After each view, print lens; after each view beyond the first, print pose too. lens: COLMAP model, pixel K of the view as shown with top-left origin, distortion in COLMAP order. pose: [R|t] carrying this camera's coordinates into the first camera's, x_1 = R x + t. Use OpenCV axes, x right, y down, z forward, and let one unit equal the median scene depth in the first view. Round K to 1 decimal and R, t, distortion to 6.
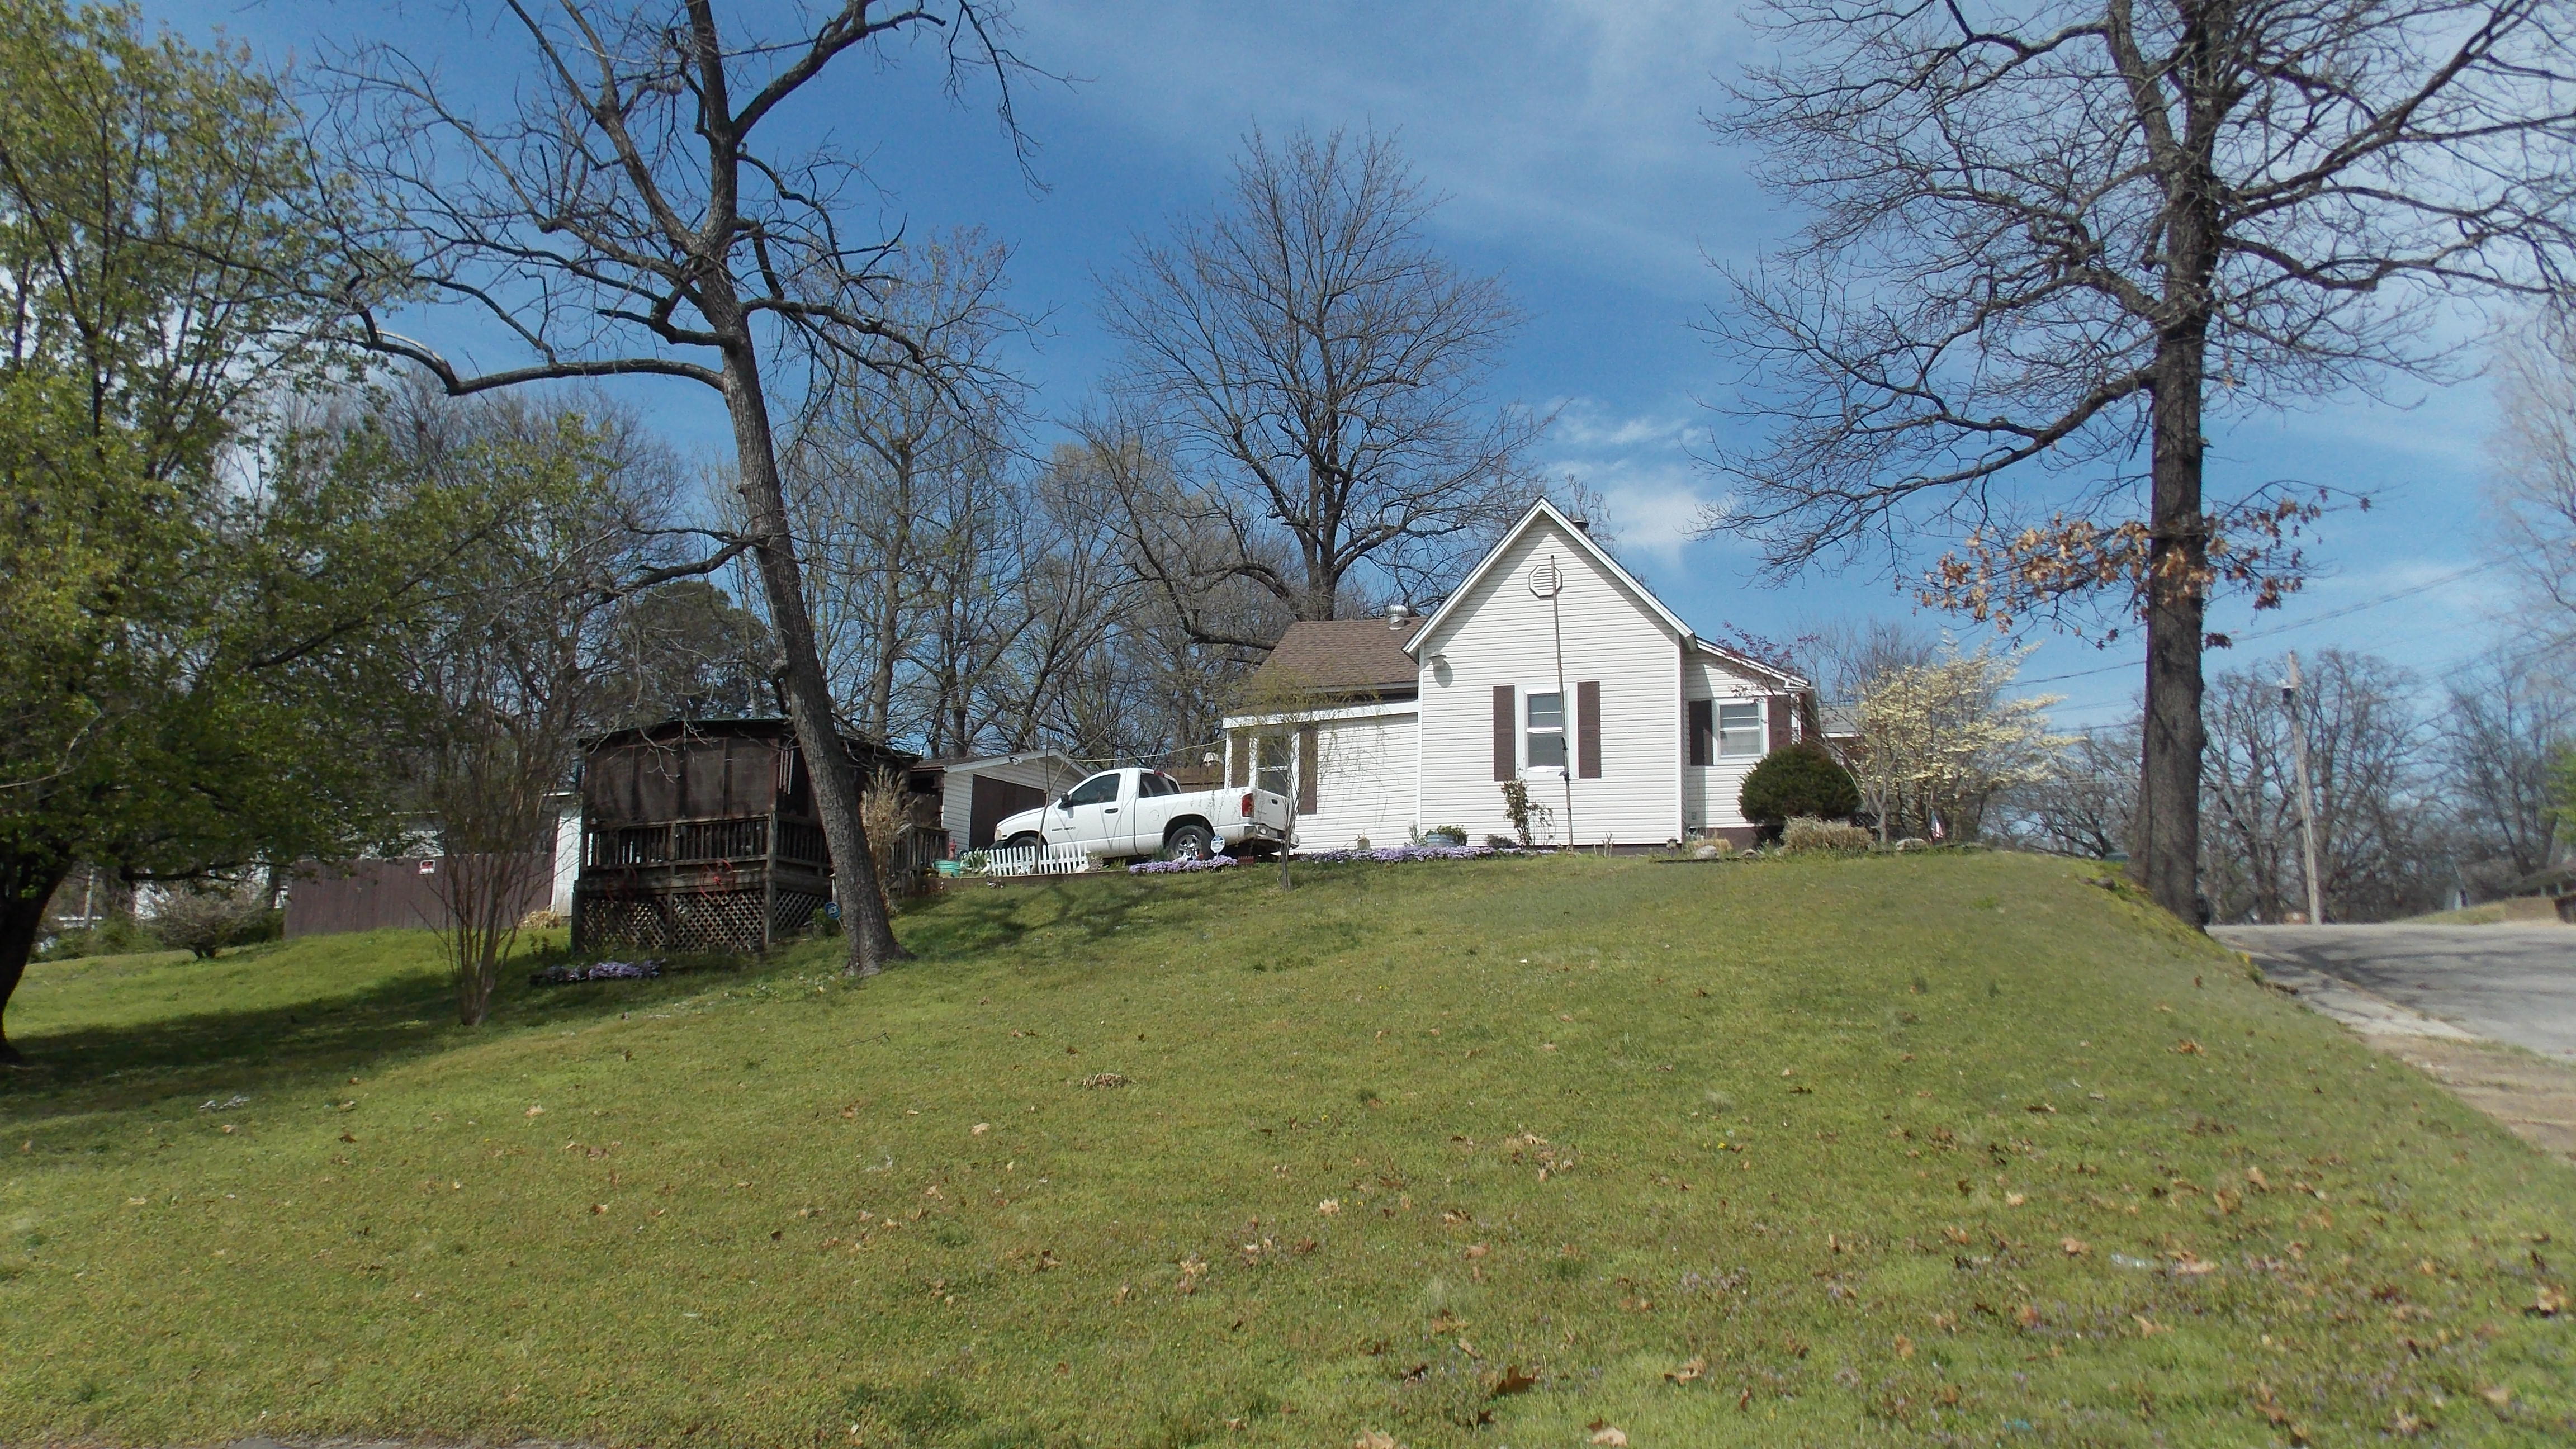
lens RADIAL K [[1701.9, 0, 1277.4], [0, 1701.9, 723.8], [0, 0, 1]] dist [-0.012949, 0.005003]
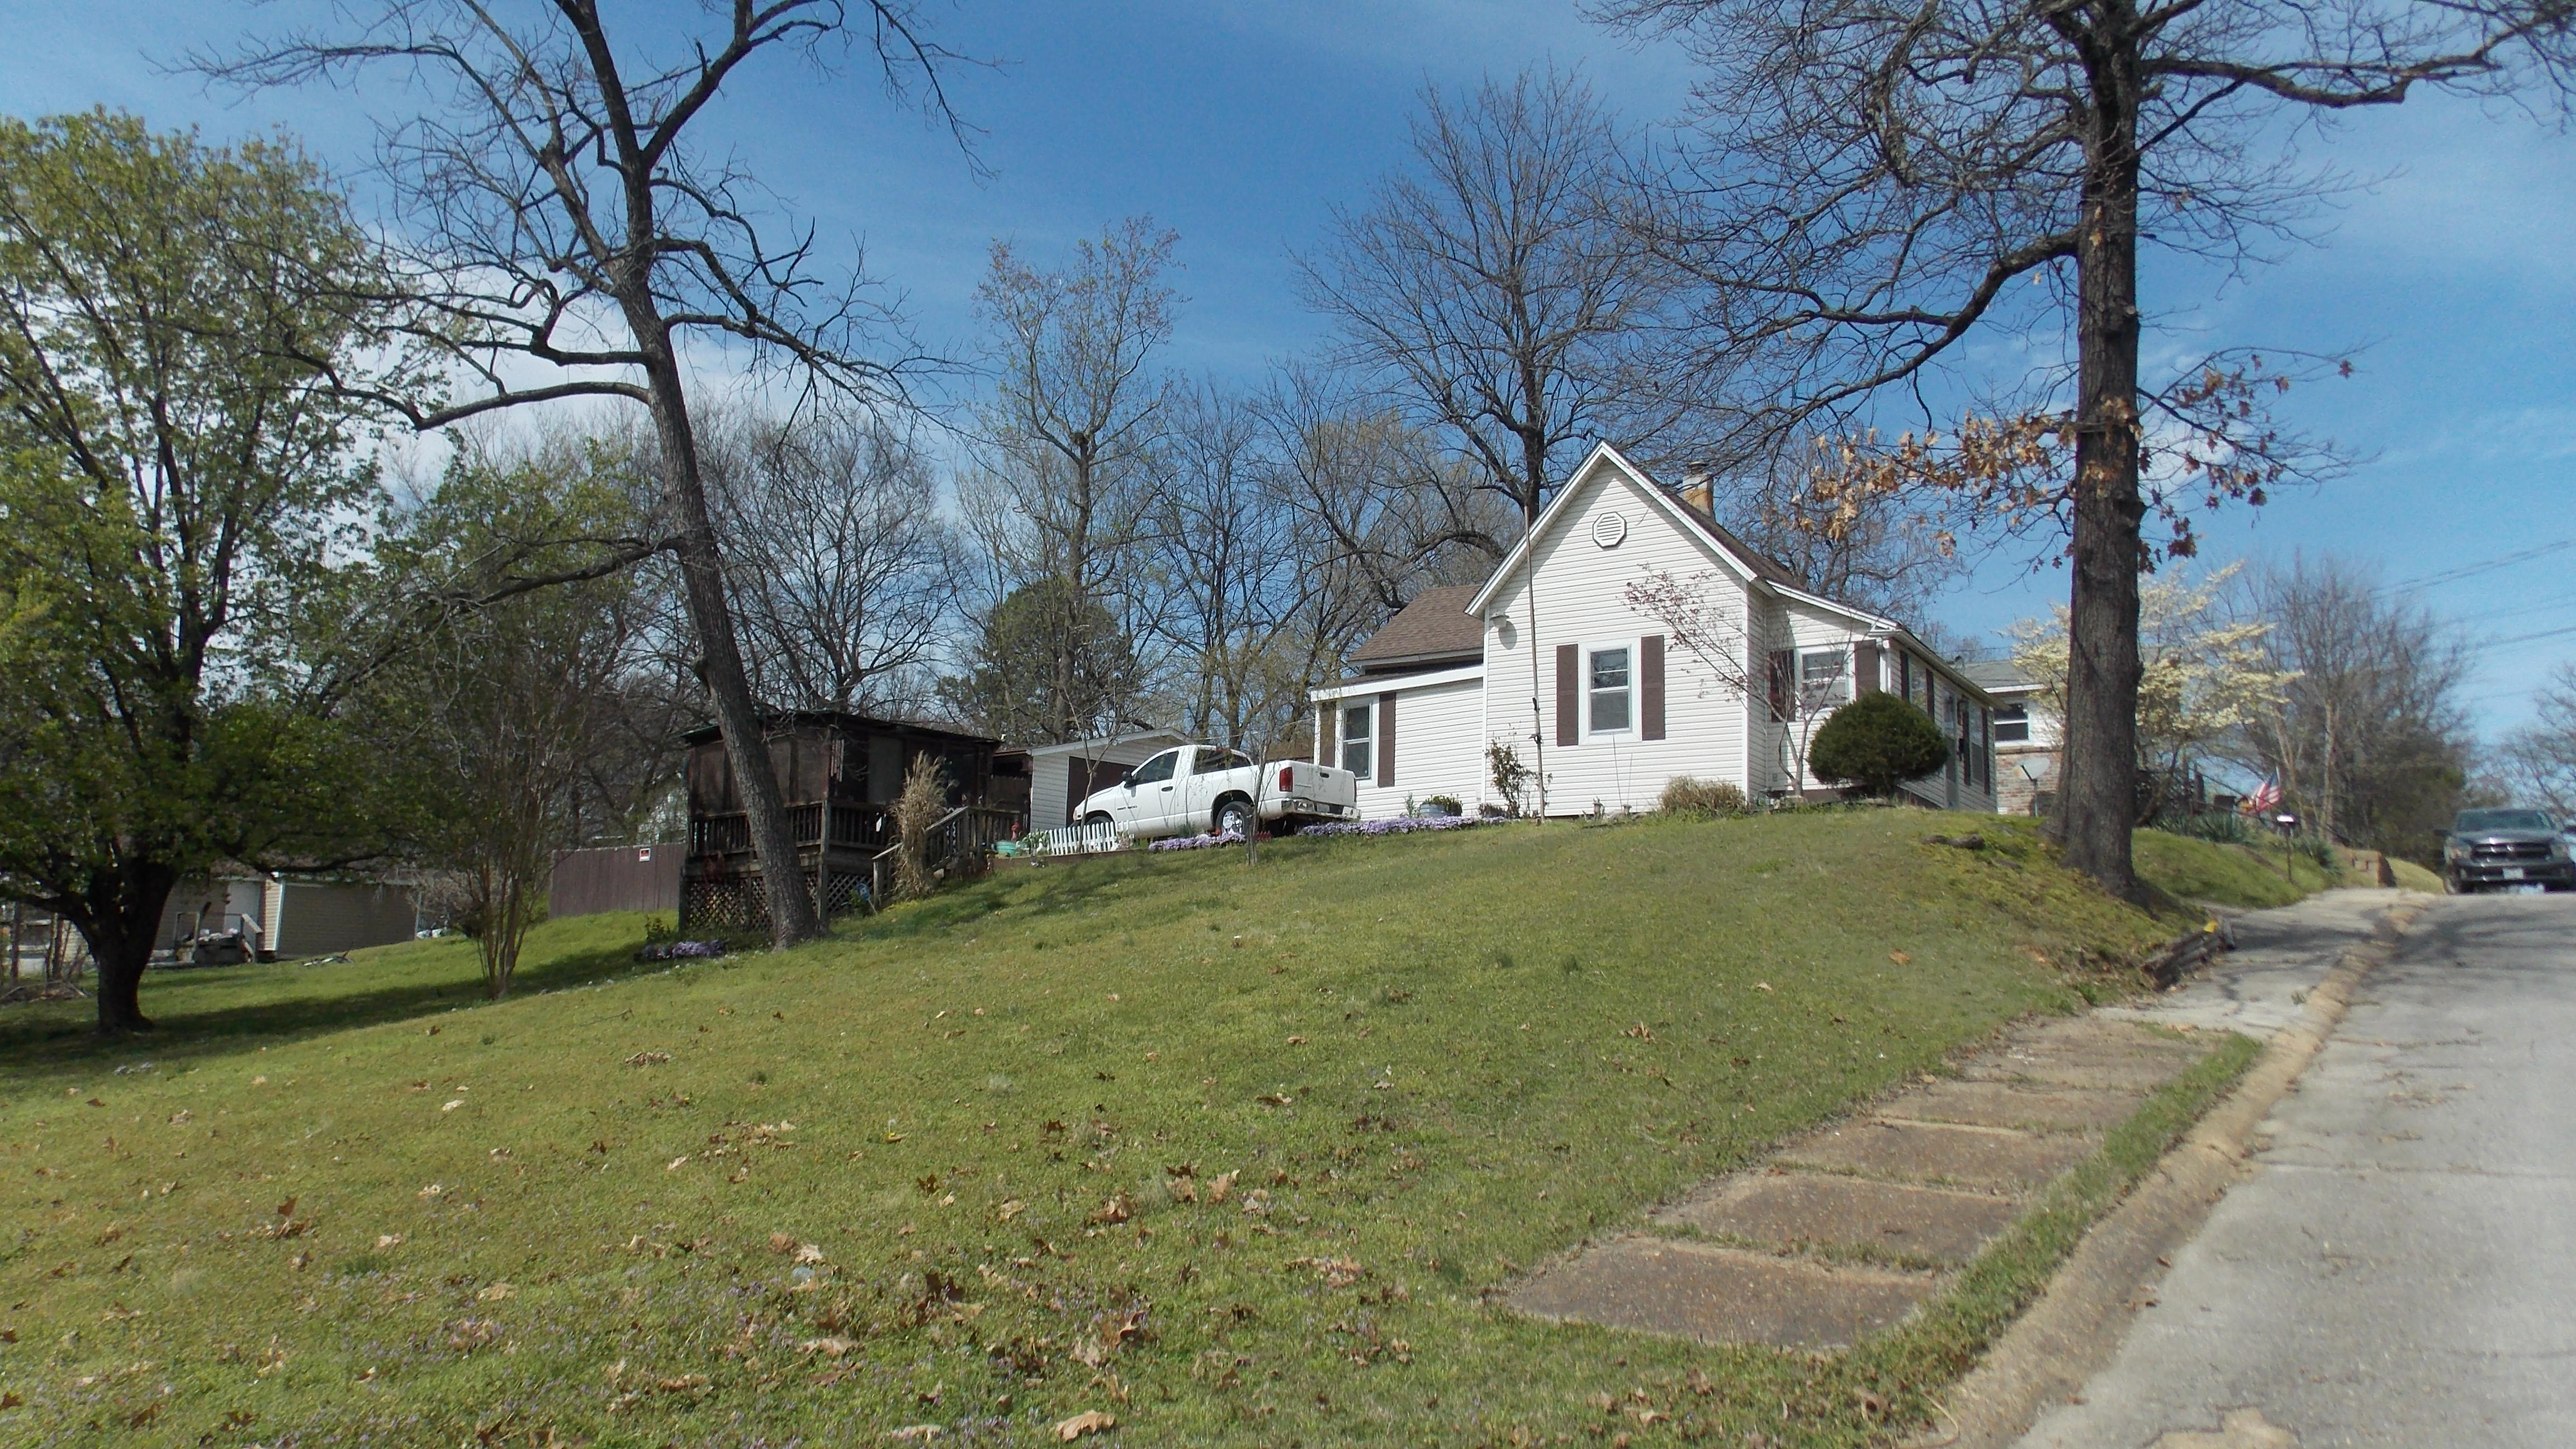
lens RADIAL K [[1701.9, 0, 1286.3], [0, 1701.9, 732.7], [0, 0, 1]] dist [-0.012949, 0.005003]
pose [[0.963414, -0.035673, -0.265634, 0.240549], [0.040325, 0.999114, 0.012077, 0.009035], [0.264968, -0.022347, 0.963998, 0.054766]]
